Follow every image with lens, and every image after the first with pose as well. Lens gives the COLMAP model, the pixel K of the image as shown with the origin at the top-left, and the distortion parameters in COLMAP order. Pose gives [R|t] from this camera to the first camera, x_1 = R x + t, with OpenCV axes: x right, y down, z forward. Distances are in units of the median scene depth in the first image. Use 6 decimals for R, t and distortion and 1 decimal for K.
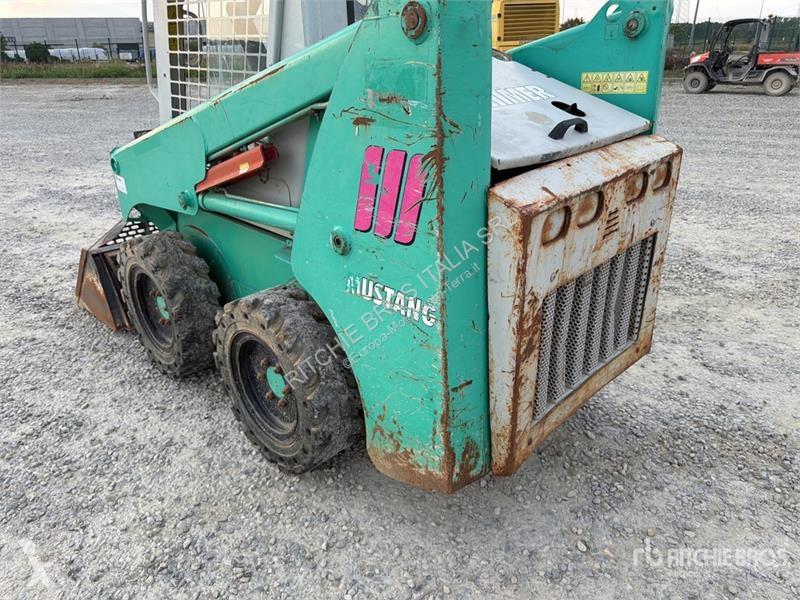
lens RADIAL K [[573.1, 0, 398.6], [0, 573.1, 296.1], [0, 0, 1]] dist [0.029820, -0.040619]
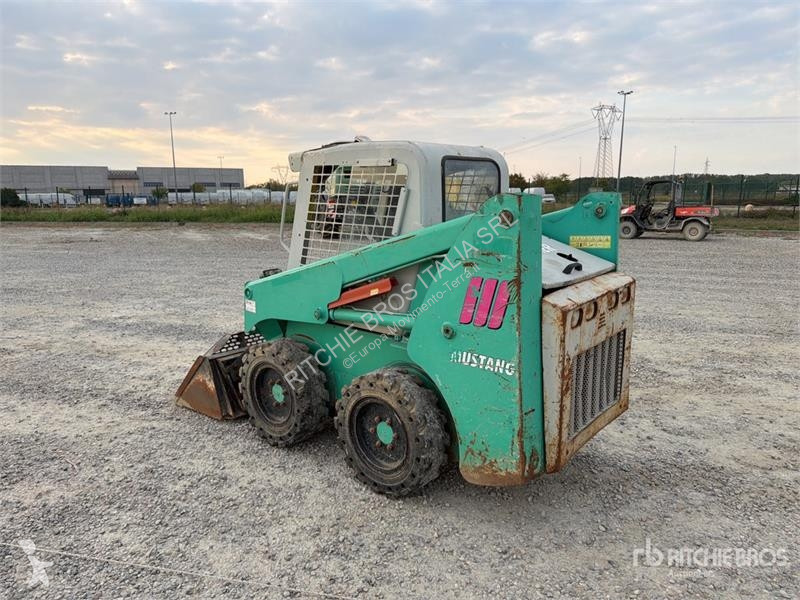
lens RADIAL K [[568.7, 0, 398.2], [0, 568.7, 302.3], [0, 0, 1]] dist [0.077417, -0.131697]
pose [[0.996926, -0.004865, 0.078201, -0.319482], [0.022053, 0.975144, -0.220471, 0.158728], [-0.075184, 0.221518, 0.972254, -0.549380]]
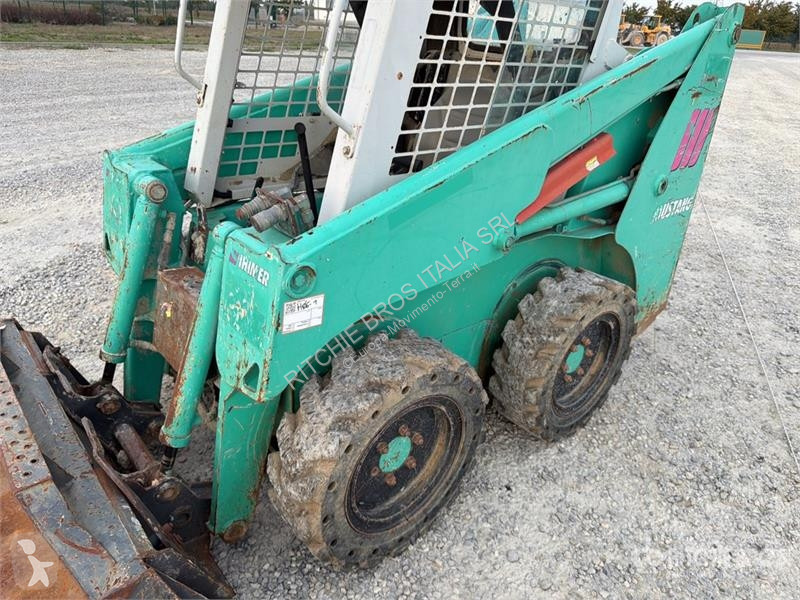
lens RADIAL K [[572.5, 0, 388.7], [0, 572.5, 295.5], [0, 0, 1]] dist [0.032005, -0.039401]
pose [[0.073351, -0.412735, 0.907893, -1.255176], [0.348203, 0.863655, 0.364492, -0.496887], [-0.934545, 0.289395, 0.207066, 1.159209]]
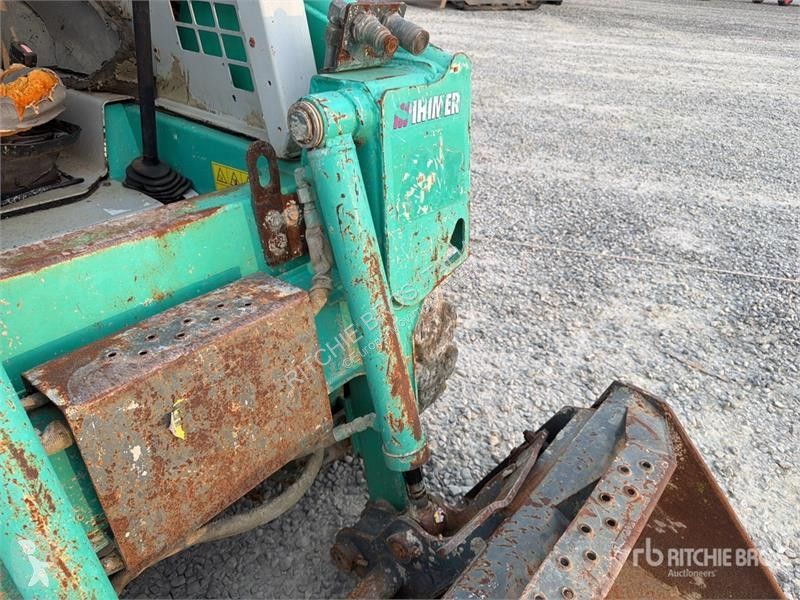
lens RADIAL K [[573.1, 0, 398.6], [0, 573.1, 296.1], [0, 0, 1]] dist [0.029820, -0.040619]
pose [[-0.994335, 0.017198, -0.104888, -0.574772], [-0.075609, 0.579126, 0.811724, -0.634419], [0.074703, 0.815057, -0.574545, 1.834244]]
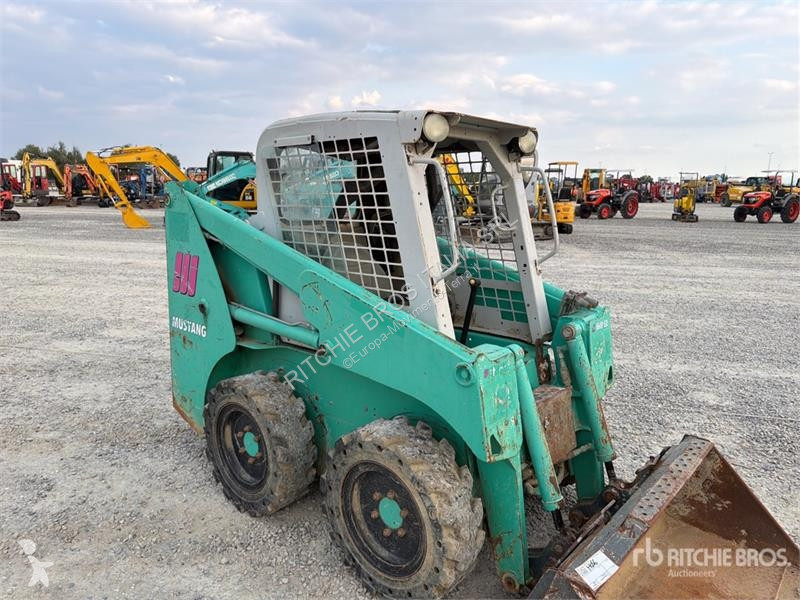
lens RADIAL K [[571.5, 0, 400.3], [0, 571.5, 290.6], [0, 0, 1]] dist [0.044395, -0.051642]
pose [[-0.997135, 0.016030, -0.073923, -0.080565], [-0.027649, 0.832420, 0.553455, -1.152037], [0.070407, 0.553914, -0.829592, 2.489976]]
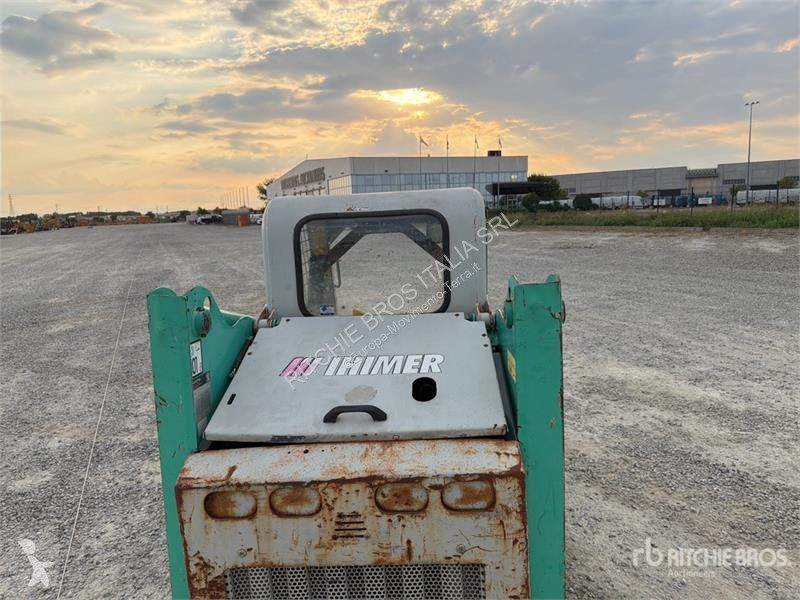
lens RADIAL K [[572.5, 0, 388.7], [0, 572.5, 295.5], [0, 0, 1]] dist [0.032005, -0.039401]
pose [[0.648847, 0.101793, -0.754079, 0.901169], [-0.271264, 0.956843, -0.104245, -0.338881], [0.710924, 0.272194, 0.648458, 0.283307]]
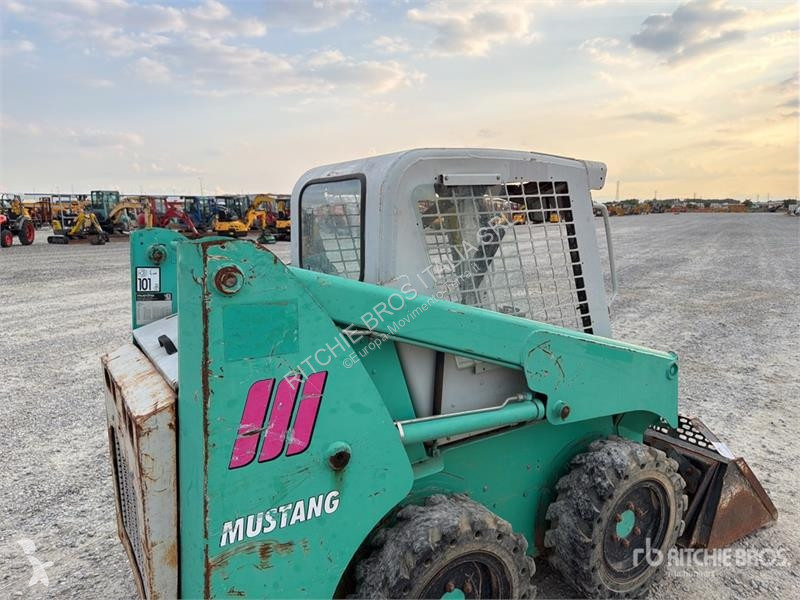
lens RADIAL K [[571.5, 0, 400.3], [0, 571.5, 290.6], [0, 0, 1]] dist [0.044395, -0.051642]
pose [[-0.232234, 0.151666, -0.960763, 1.100085], [-0.376997, 0.896519, 0.232652, -0.713252], [0.896627, 0.416234, -0.151025, 1.316850]]
